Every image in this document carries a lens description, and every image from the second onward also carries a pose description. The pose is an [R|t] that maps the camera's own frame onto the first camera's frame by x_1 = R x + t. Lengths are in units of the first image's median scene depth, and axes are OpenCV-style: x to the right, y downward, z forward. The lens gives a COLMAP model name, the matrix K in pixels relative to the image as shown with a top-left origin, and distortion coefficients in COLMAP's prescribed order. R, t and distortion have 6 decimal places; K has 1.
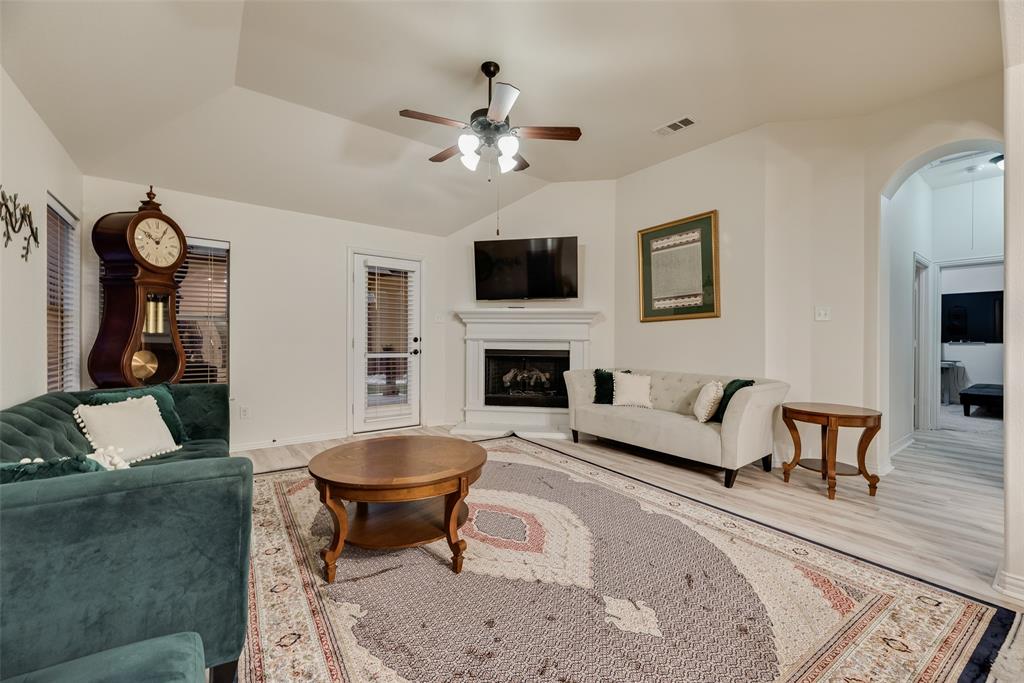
lens RADIAL K [[413.1, 0, 506.2], [0, 413.1, 336.6], [0, 0, 1]] dist [-0.000585, 0.000999]
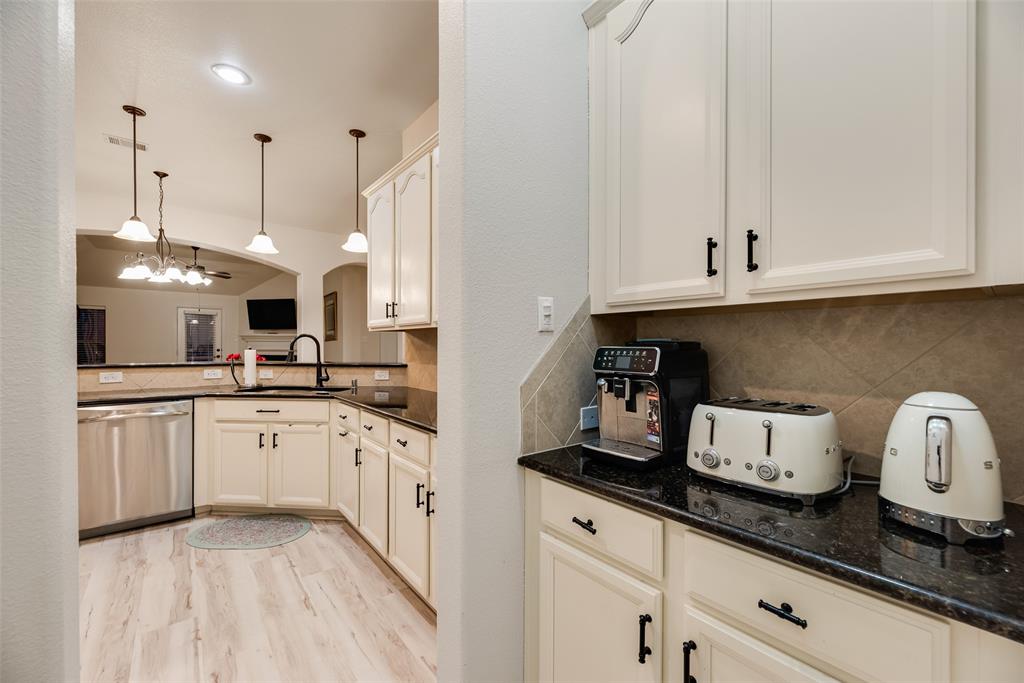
lens RADIAL K [[413.1, 0, 511.7], [0, 413.1, 344.2], [0, 0, 1]] dist [-0.000585, 0.000999]
pose [[0.998963, -0.004058, 0.045342, 1.592375], [0.003704, 0.999962, 0.007885, -0.046265], [-0.045372, -0.007709, 0.998940, -1.479664]]
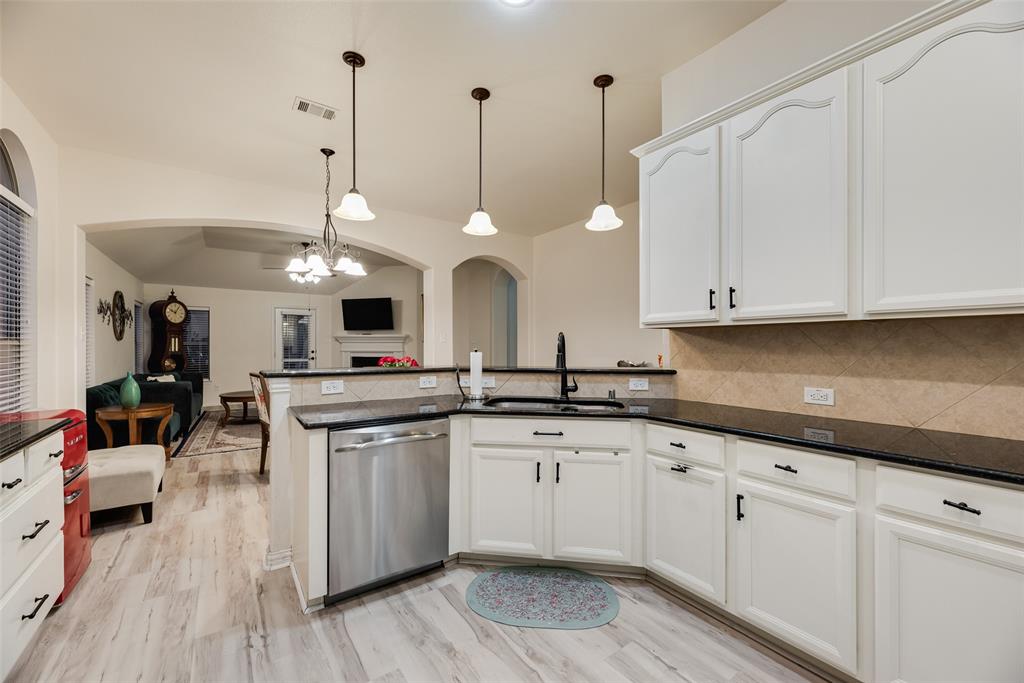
lens RADIAL K [[413.1, 0, 510.3], [0, 413.1, 342.6], [0, 0, 1]] dist [-0.000585, 0.000999]
pose [[0.999648, -0.007108, -0.025568, 1.076271], [0.007158, 0.999973, 0.001868, -0.047027], [0.025554, -0.002051, 0.999671, -1.250635]]
